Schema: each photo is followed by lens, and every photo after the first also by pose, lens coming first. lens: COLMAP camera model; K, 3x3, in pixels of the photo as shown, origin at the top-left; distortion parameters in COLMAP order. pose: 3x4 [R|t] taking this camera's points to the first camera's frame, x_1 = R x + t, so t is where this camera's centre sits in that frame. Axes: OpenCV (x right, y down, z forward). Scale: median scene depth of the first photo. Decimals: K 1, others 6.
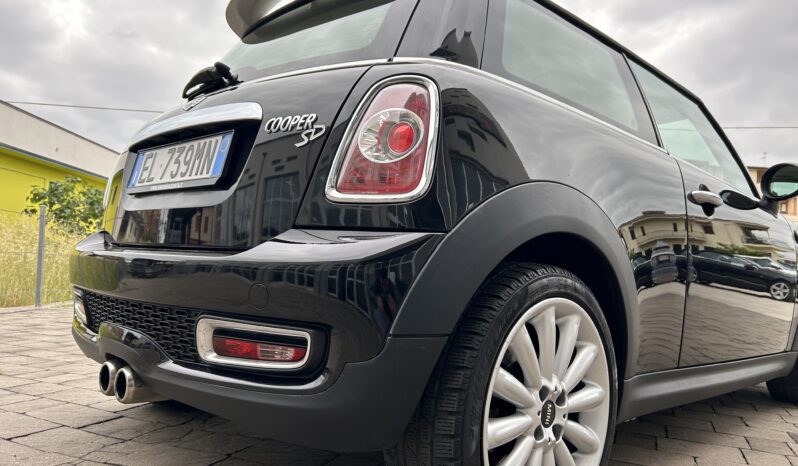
lens RADIAL K [[606.0, 0, 399.0], [0, 606.0, 233.0], [0, 0, 1]] dist [0.072934, -0.072194]
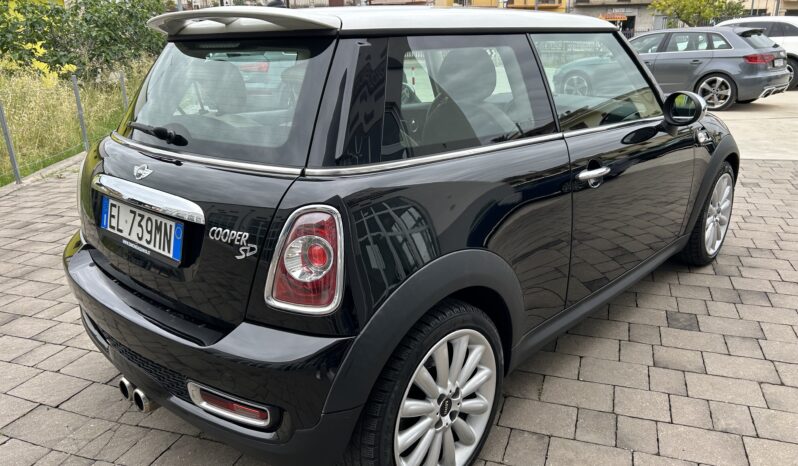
lens RADIAL K [[606.0, 0, 399.0], [0, 606.0, 233.0], [0, 0, 1]] dist [0.072934, -0.072194]
pose [[0.995853, -0.089430, 0.016732, 0.148737], [0.077703, 0.931663, 0.354917, -0.603562], [-0.047329, -0.352145, 0.934748, -0.184869]]
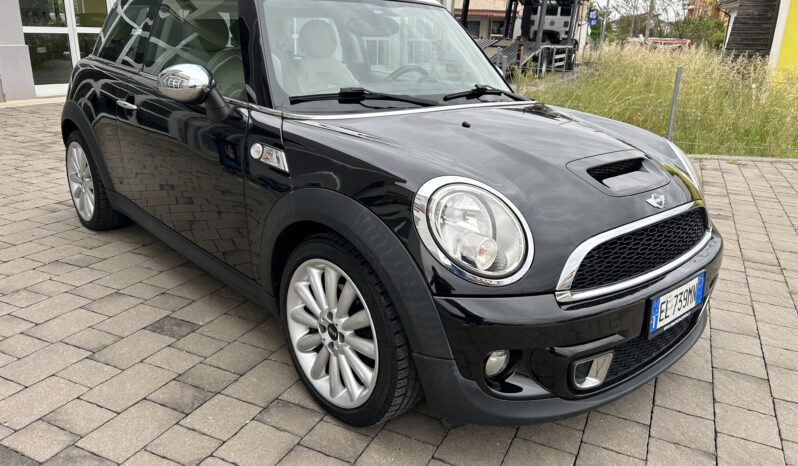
lens RADIAL K [[606.0, 0, 399.0], [0, 606.0, 233.0], [0, 0, 1]] dist [0.072934, -0.072194]
pose [[-0.052673, 0.254571, -0.965619, 3.064227], [0.009649, 0.967045, 0.254421, -0.192587], [0.998565, 0.004084, -0.053393, 2.675736]]
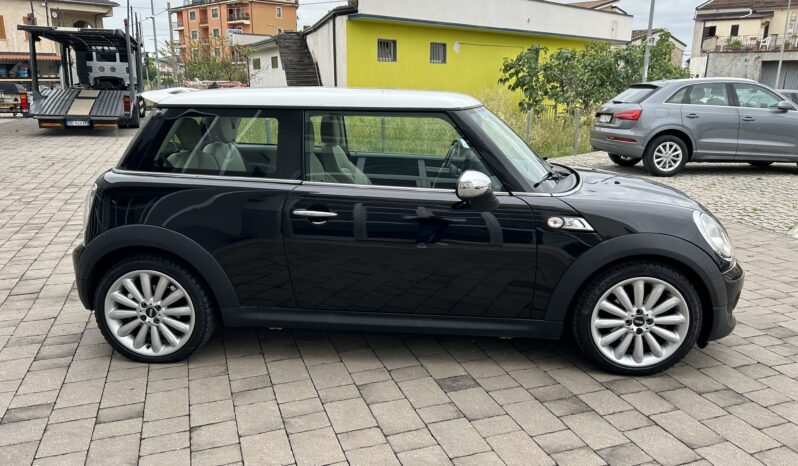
lens RADIAL K [[606.0, 0, 399.0], [0, 606.0, 233.0], [0, 0, 1]] dist [0.072934, -0.072194]
pose [[0.658021, 0.130250, -0.741649, 2.801519], [0.073078, 0.969231, 0.235055, -0.554639], [0.749445, -0.208869, 0.628256, 0.243565]]
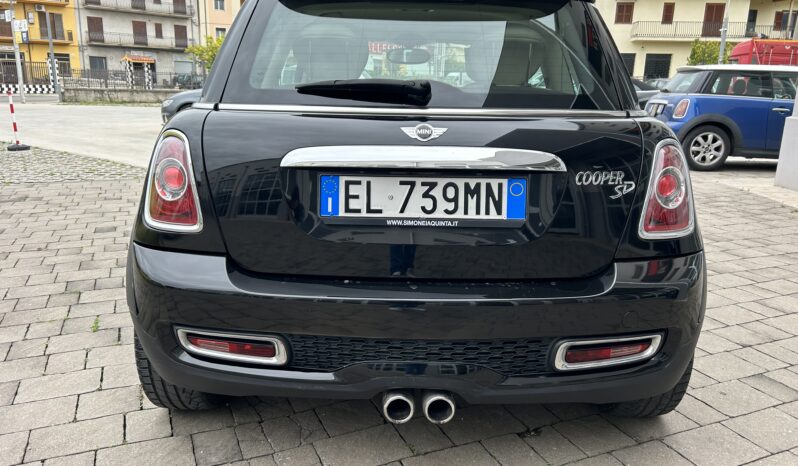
lens RADIAL K [[606.0, 0, 399.0], [0, 606.0, 233.0], [0, 0, 1]] dist [0.072934, -0.072194]
pose [[0.704166, -0.212372, 0.677531, -1.343162], [-0.015251, 0.949478, 0.313464, -0.459865], [-0.709871, -0.231064, 0.665351, 0.433451]]
